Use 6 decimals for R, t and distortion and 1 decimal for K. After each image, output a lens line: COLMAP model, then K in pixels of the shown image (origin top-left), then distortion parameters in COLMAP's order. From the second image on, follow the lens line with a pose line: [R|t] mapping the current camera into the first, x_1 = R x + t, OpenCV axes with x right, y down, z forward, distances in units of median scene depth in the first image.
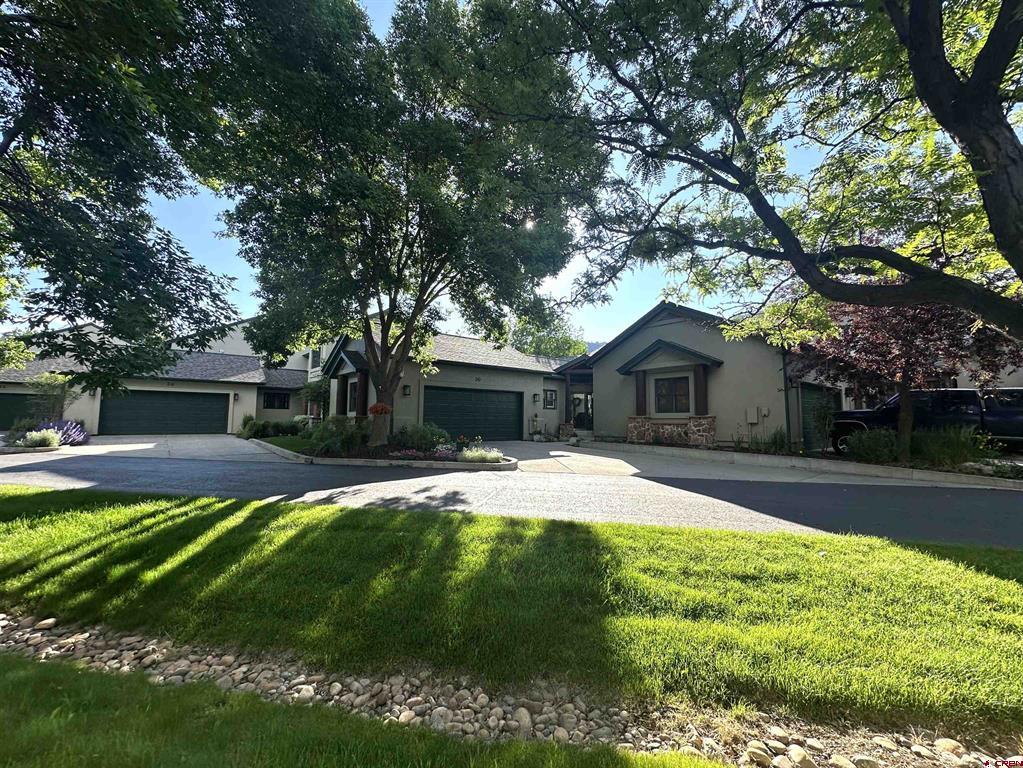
lens RADIAL K [[413.2, 0, 513.7], [0, 413.2, 385.0], [0, 0, 1]] dist [-0.014212, -0.000419]
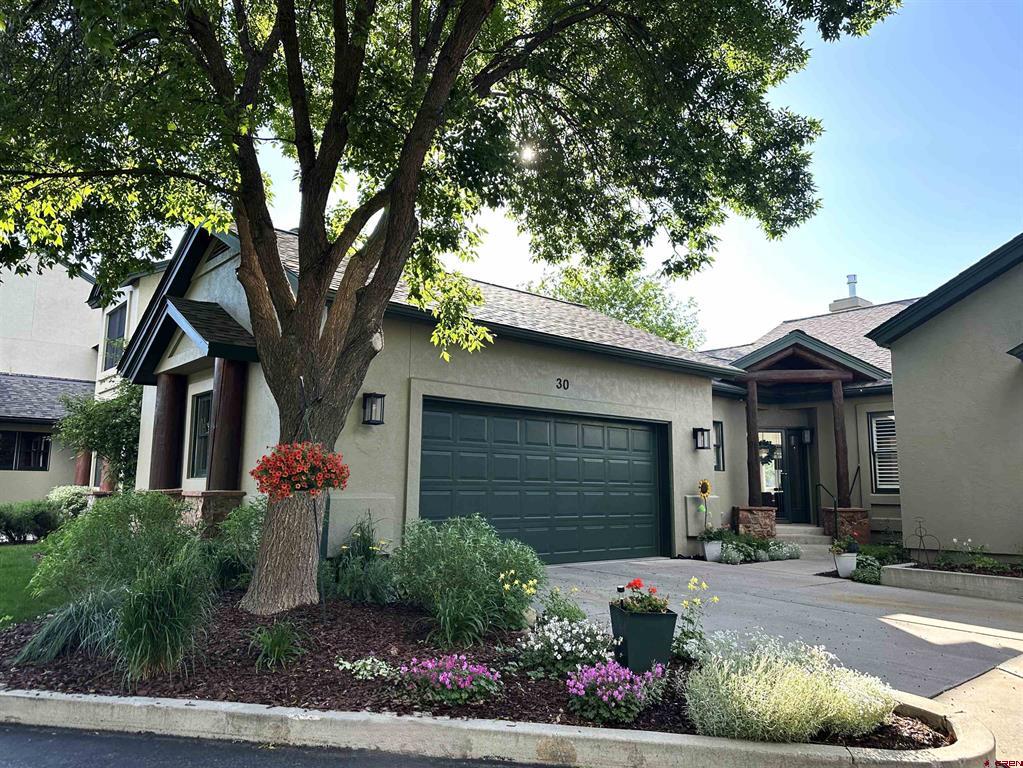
lens RADIAL K [[716.7, 0, 510.3], [0, 716.7, 381.8], [0, 0, 1]] dist [0.035242, -0.000944]
pose [[0.999826, 0.003393, 0.018320, -0.141974], [-0.002223, 0.997978, -0.063521, 0.023126], [-0.018499, 0.063469, 0.997812, 0.389638]]
